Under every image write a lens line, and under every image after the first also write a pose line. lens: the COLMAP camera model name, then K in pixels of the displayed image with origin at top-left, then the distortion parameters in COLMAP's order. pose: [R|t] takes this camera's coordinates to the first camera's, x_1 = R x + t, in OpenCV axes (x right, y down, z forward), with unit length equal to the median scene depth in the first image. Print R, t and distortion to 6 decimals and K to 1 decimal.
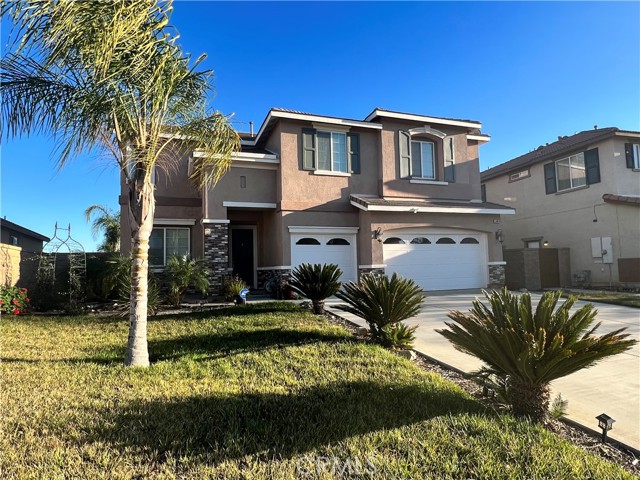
lens RADIAL K [[375.9, 0, 320.0], [0, 375.9, 242.4], [0, 0, 1]] dist [0.000288, -0.000806]
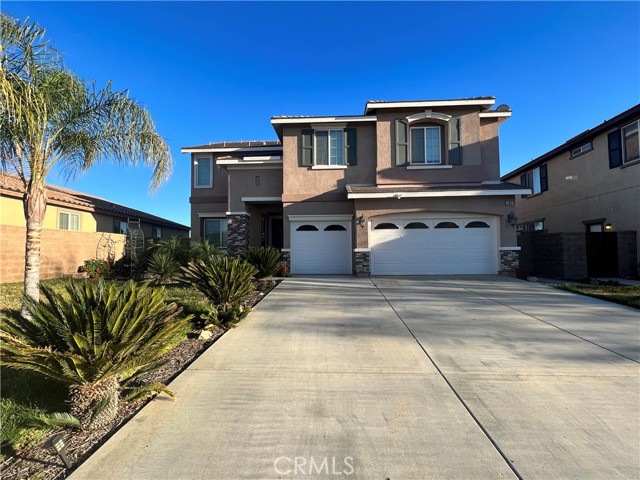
lens RADIAL K [[299.0, 0, 321.7], [0, 299.0, 239.2], [0, 0, 1]] dist [-0.002174, 0.000159]
pose [[0.923360, -0.000409, -0.383935, 0.349295], [0.013430, 0.999422, 0.031236, 0.003534], [0.383700, -0.033998, 0.922832, 0.155385]]
